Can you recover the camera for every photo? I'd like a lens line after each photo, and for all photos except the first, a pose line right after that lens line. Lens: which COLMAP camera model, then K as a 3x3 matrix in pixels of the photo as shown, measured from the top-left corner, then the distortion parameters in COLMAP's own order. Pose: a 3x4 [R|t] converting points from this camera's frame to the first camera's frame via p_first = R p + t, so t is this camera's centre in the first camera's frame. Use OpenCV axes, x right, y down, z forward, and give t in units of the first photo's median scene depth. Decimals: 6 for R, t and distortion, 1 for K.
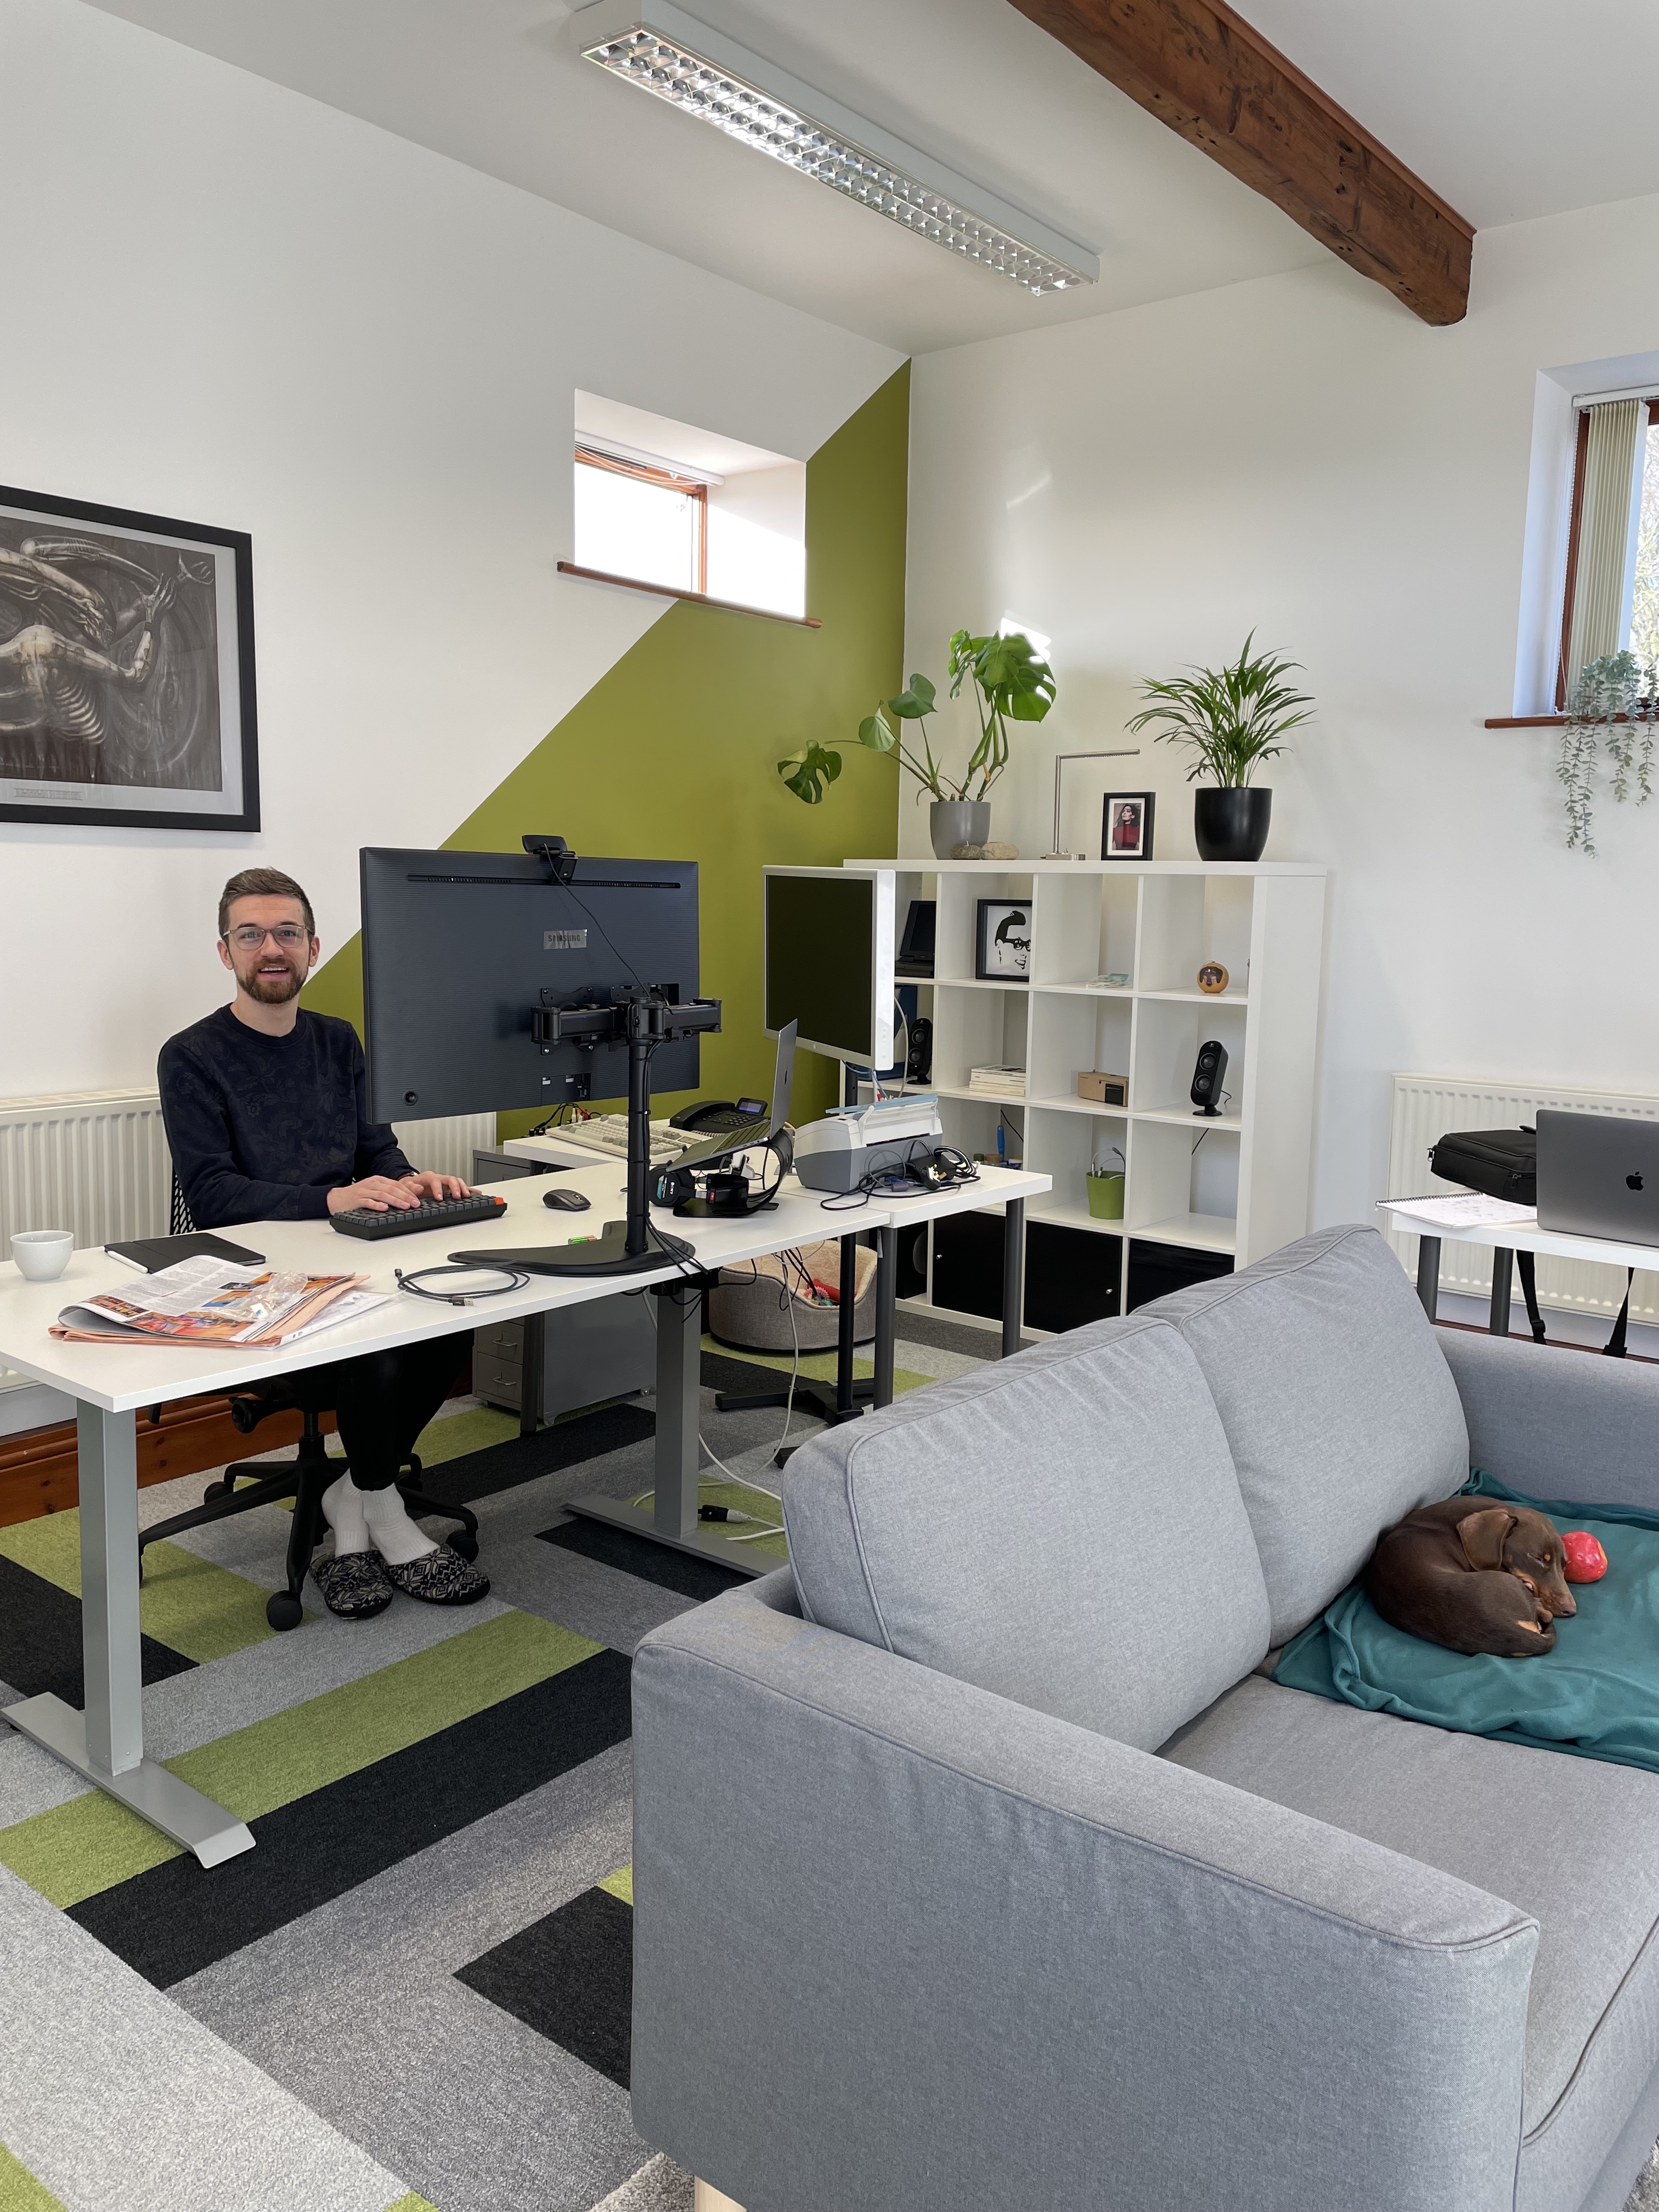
lens RADIAL K [[1663.5, 0, 815.6], [0, 1663.5, 1096.2], [0, 0, 1]] dist [0.059498, -0.085113]
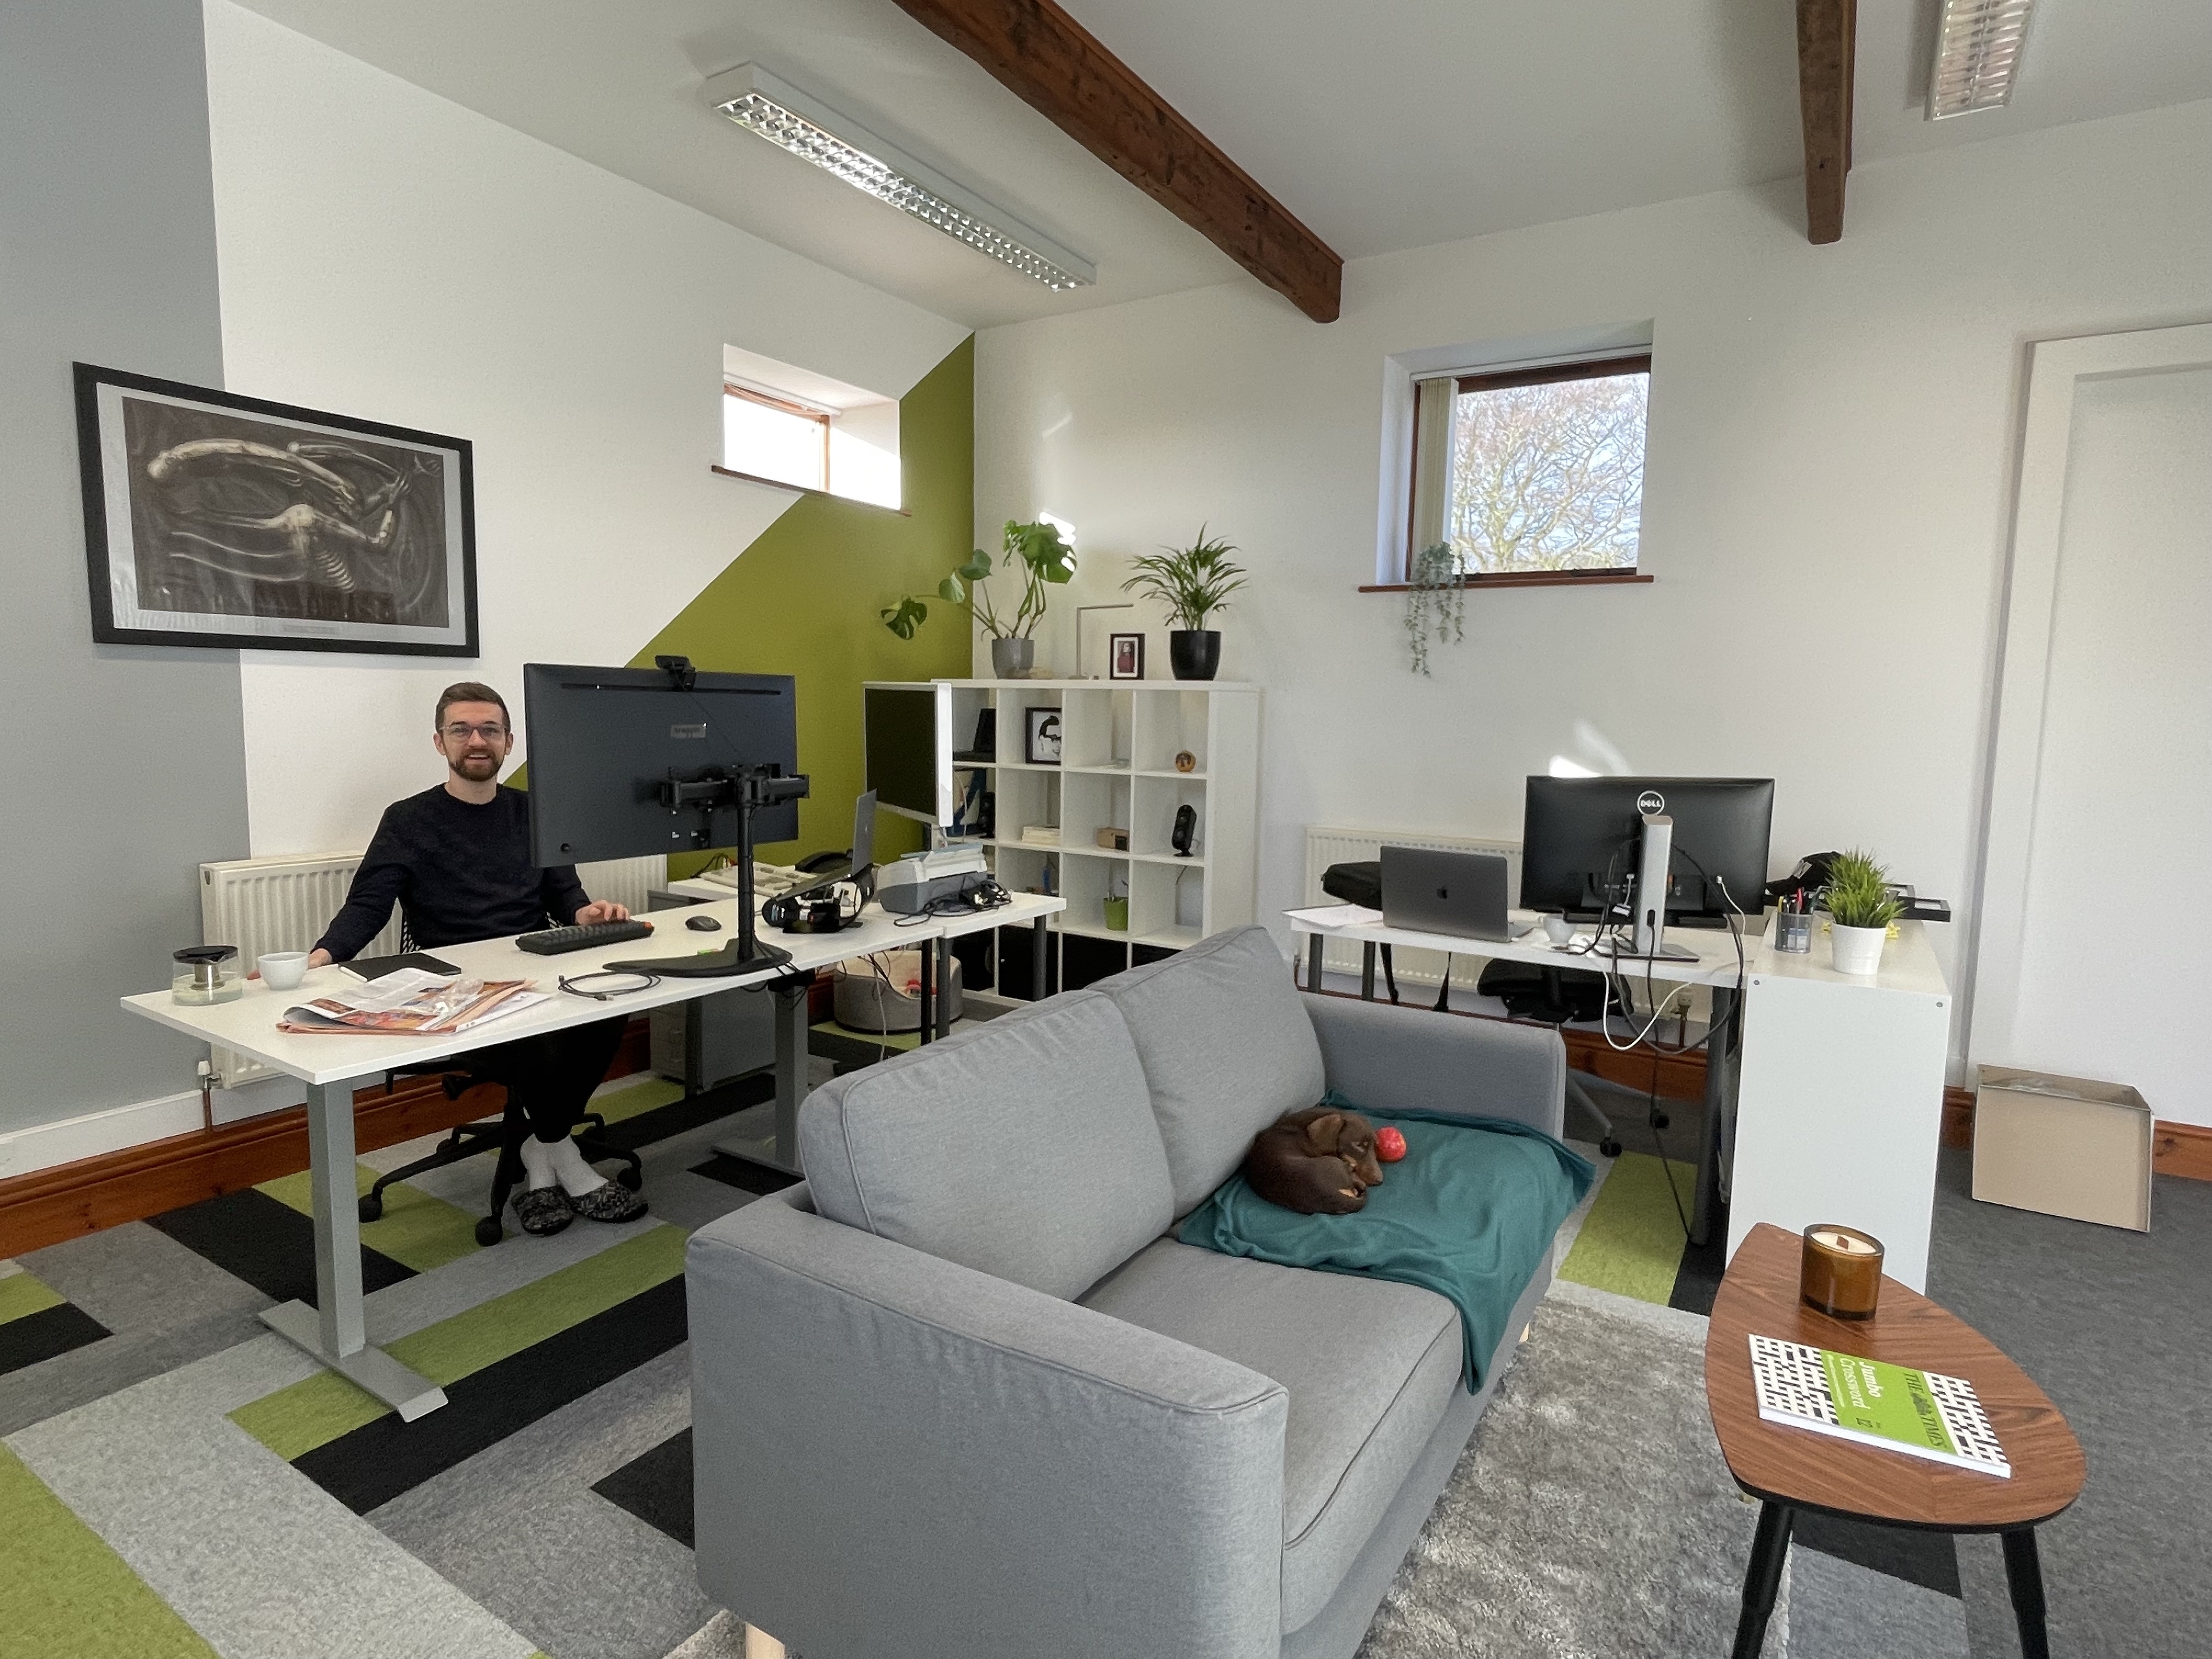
lens RADIAL K [[1175.3, 0, 1100.7], [0, 1175.3, 835.3], [0, 0, 1]] dist [-0.024566, 0.005555]
pose [[0.992390, -0.015087, 0.122206, 0.055984], [0.016967, 0.999753, -0.014356, 0.009038], [-0.121960, 0.016321, 0.992401, 0.003896]]
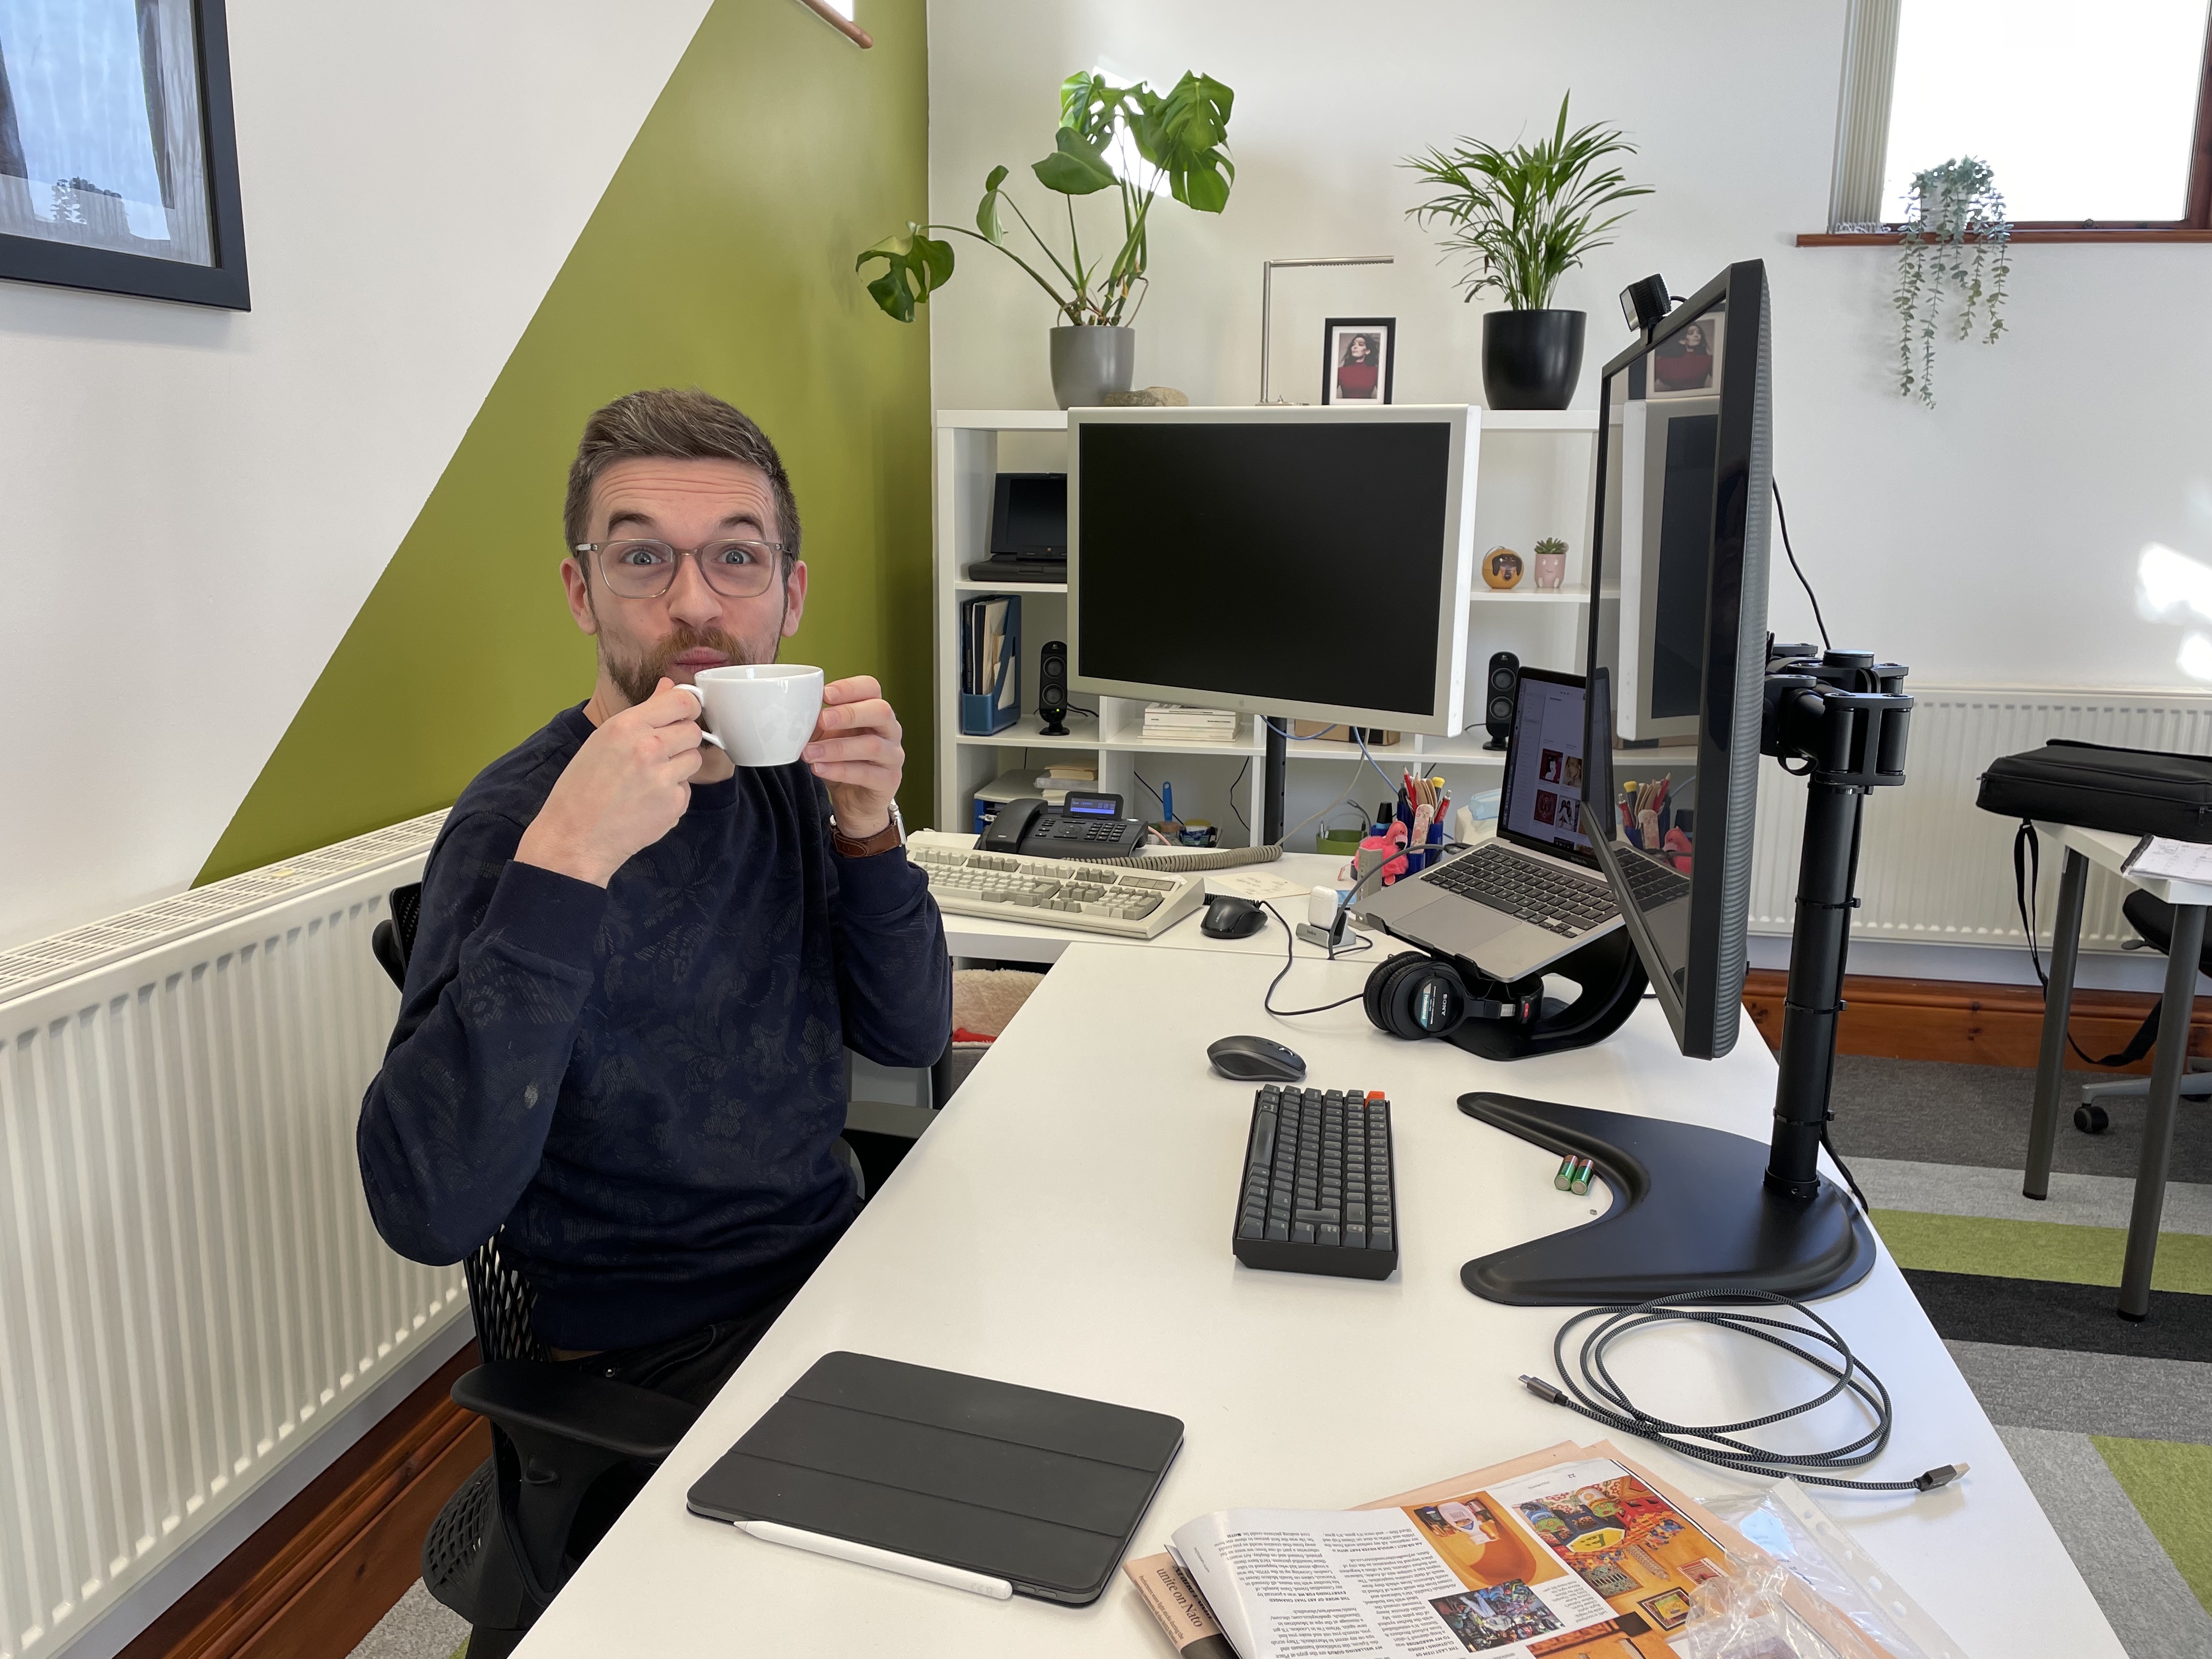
lens RADIAL K [[1782.5, 0, 1108.6], [0, 1782.5, 847.6], [0, 0, 1]] dist [0.039580, -0.006886]
pose [[0.873594, -0.108966, 0.474299, -0.443262], [0.068090, 0.992392, 0.102580, -0.055882], [-0.481868, -0.057319, 0.874367, 0.503990]]
